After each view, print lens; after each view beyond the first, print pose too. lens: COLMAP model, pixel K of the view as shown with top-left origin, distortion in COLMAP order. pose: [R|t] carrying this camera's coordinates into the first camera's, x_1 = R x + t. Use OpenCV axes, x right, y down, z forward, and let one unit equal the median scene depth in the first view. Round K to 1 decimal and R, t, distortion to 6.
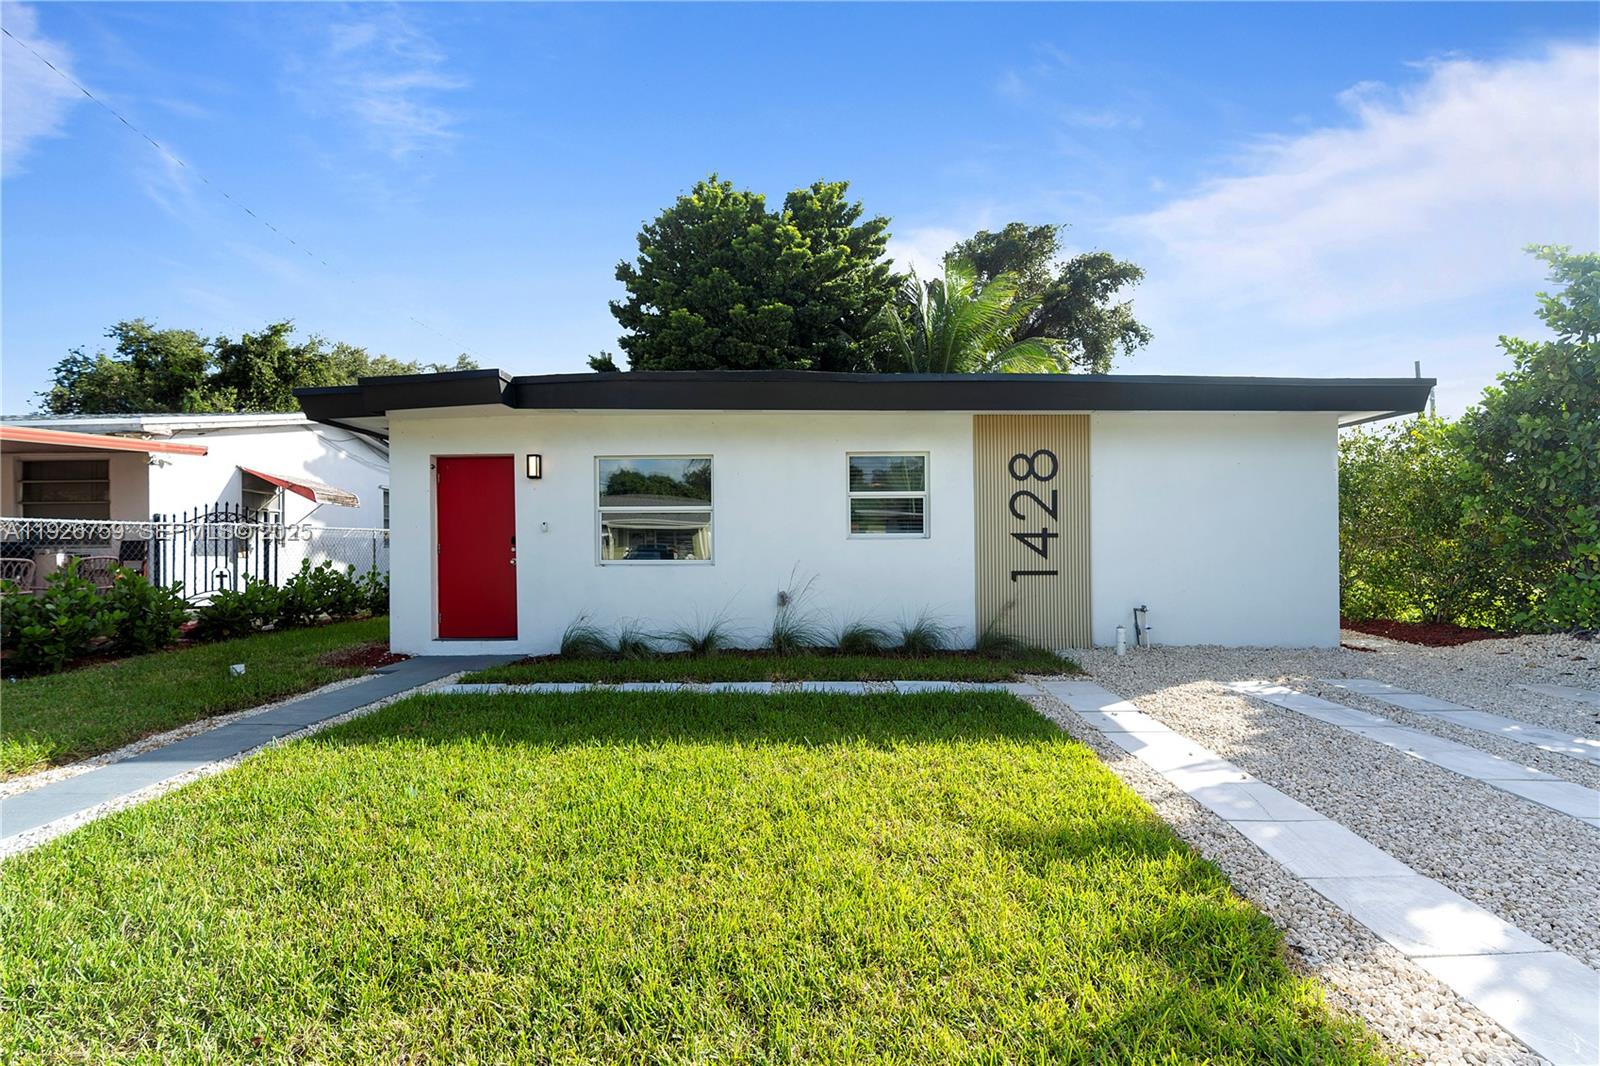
lens RADIAL K [[713.5, 0, 803.5], [0, 713.5, 528.6], [0, 0, 1]] dist [-0.002183, -0.000269]
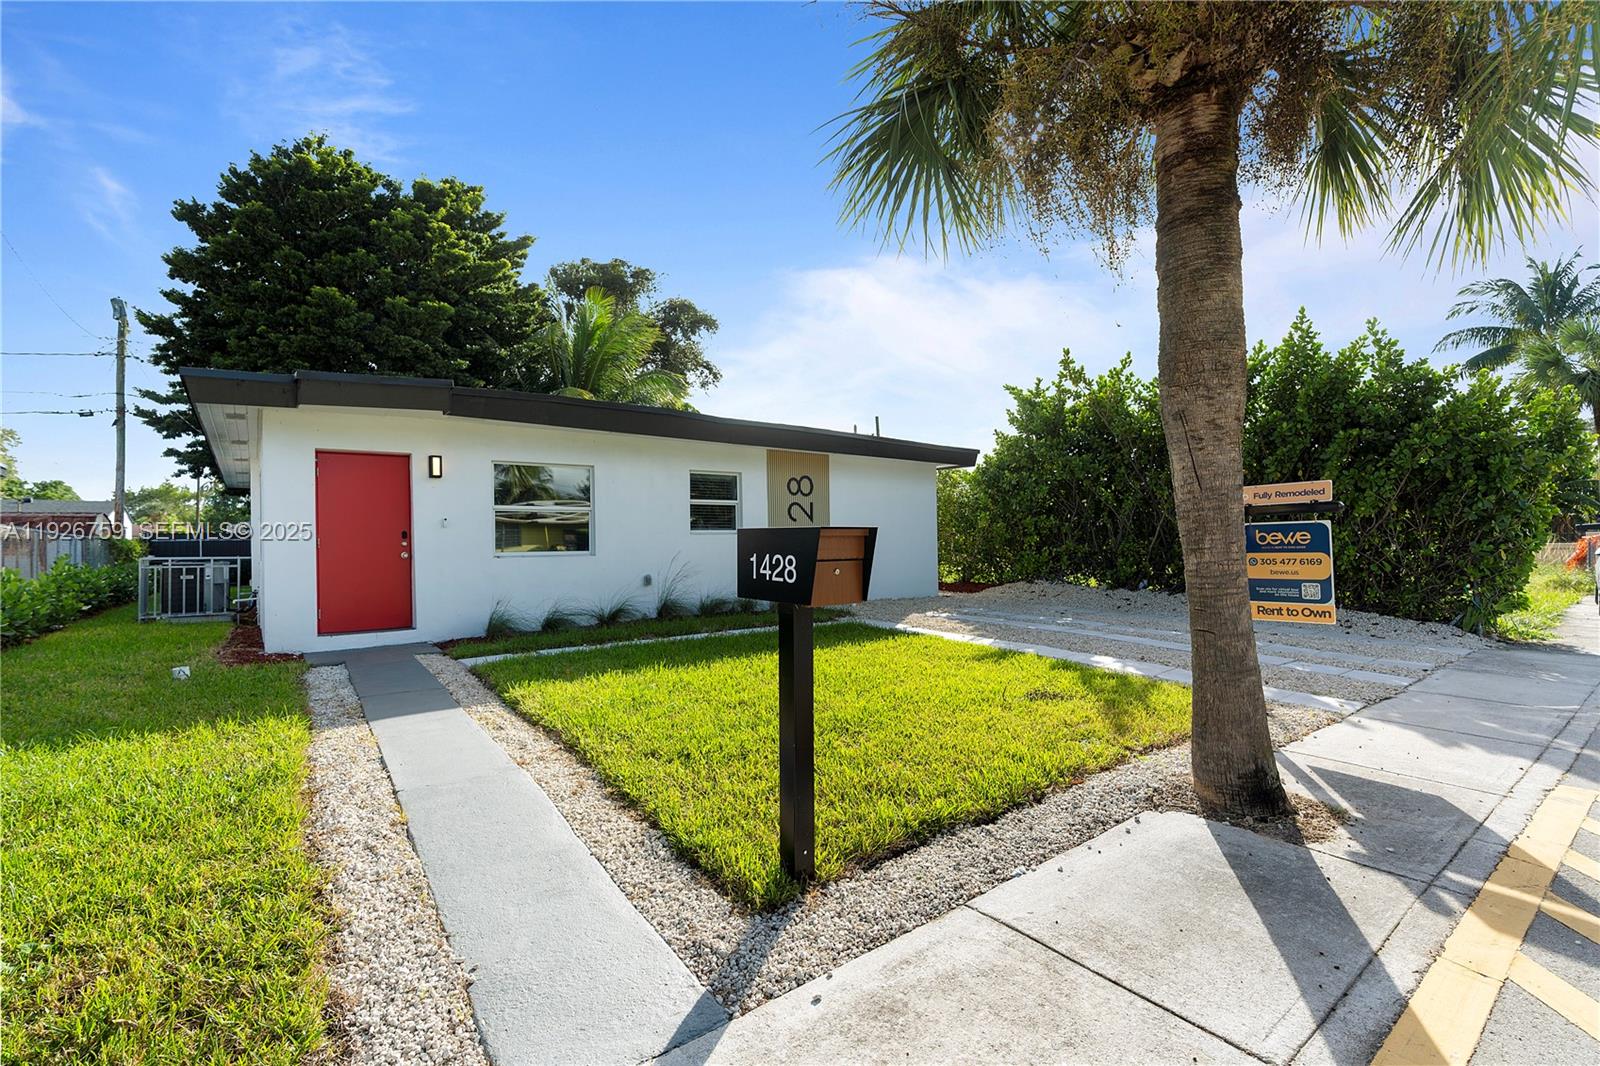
lens RADIAL K [[708.6, 0, 786.5], [0, 708.6, 522.7], [0, 0, 1]] dist [0.001549, 0.000150]
pose [[0.798166, 0.010976, 0.602338, -0.593772], [-0.002816, 0.999891, -0.014489, 0.011526], [-0.602431, 0.009868, 0.798110, -0.175281]]
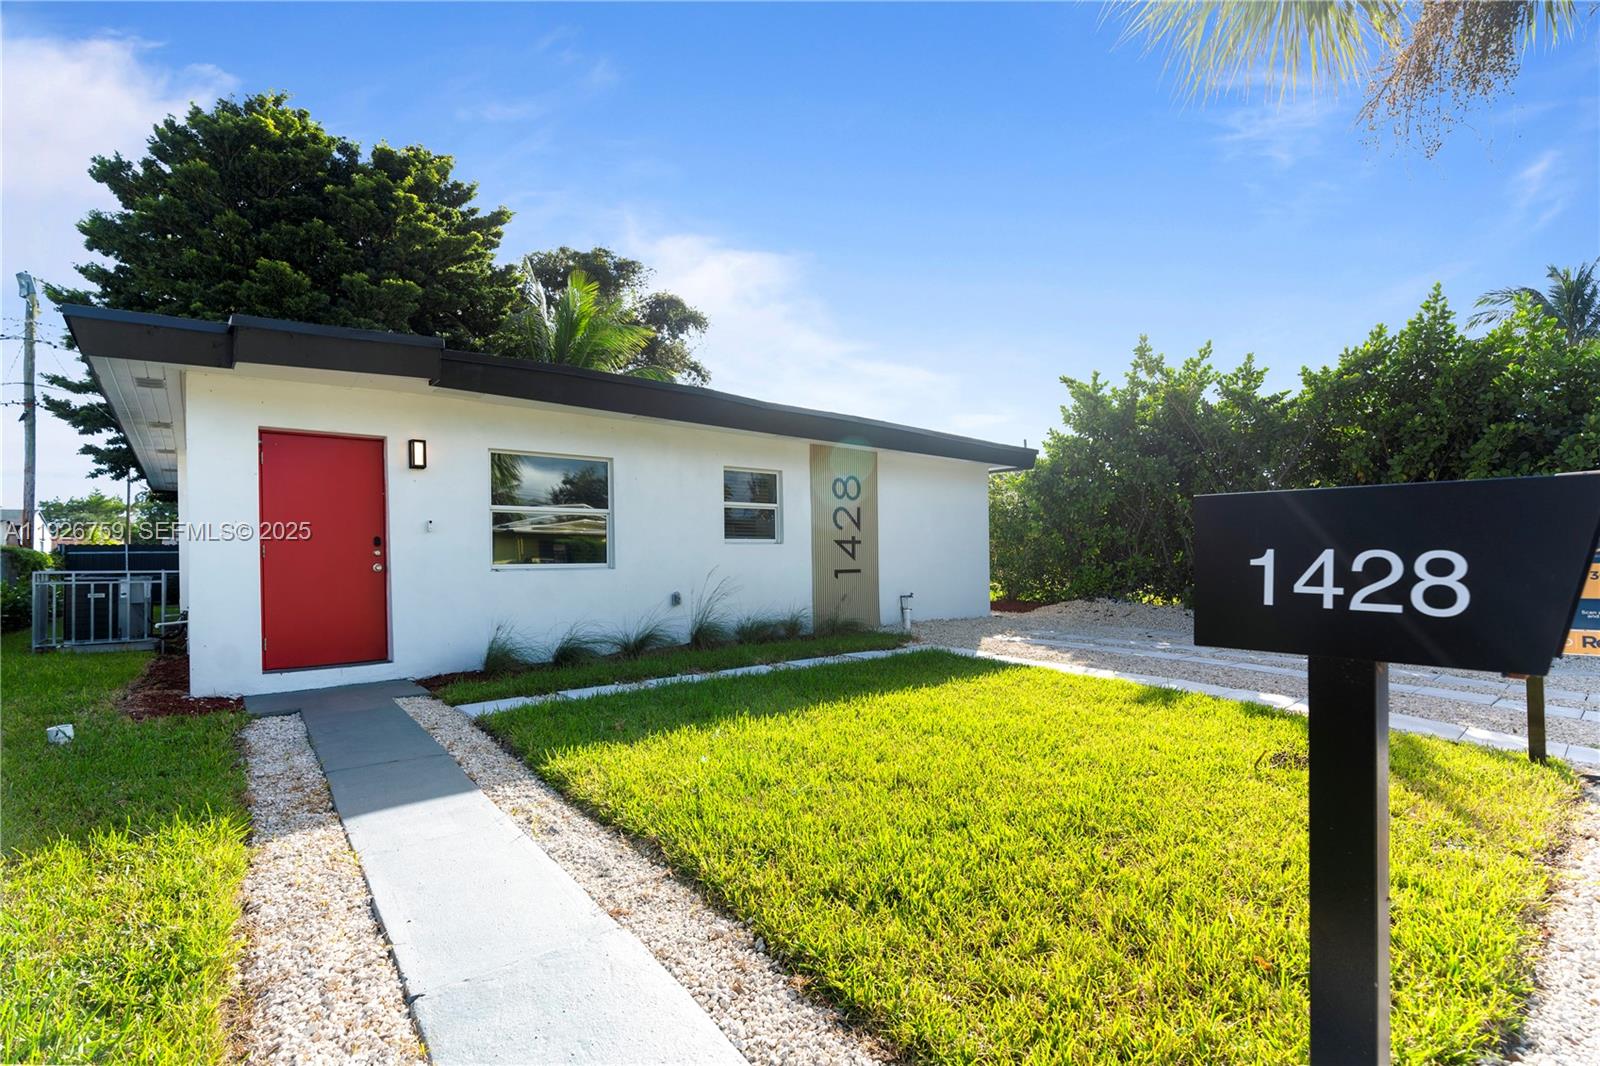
lens RADIAL K [[724.5, 0, 792.8], [0, 724.5, 543.7], [0, 0, 1]] dist [-0.001185, -0.000313]
pose [[0.769280, 0.008625, 0.638853, -0.577590], [-0.005256, 0.999960, -0.007170, 0.022199], [-0.638890, 0.002157, 0.769295, 0.055856]]
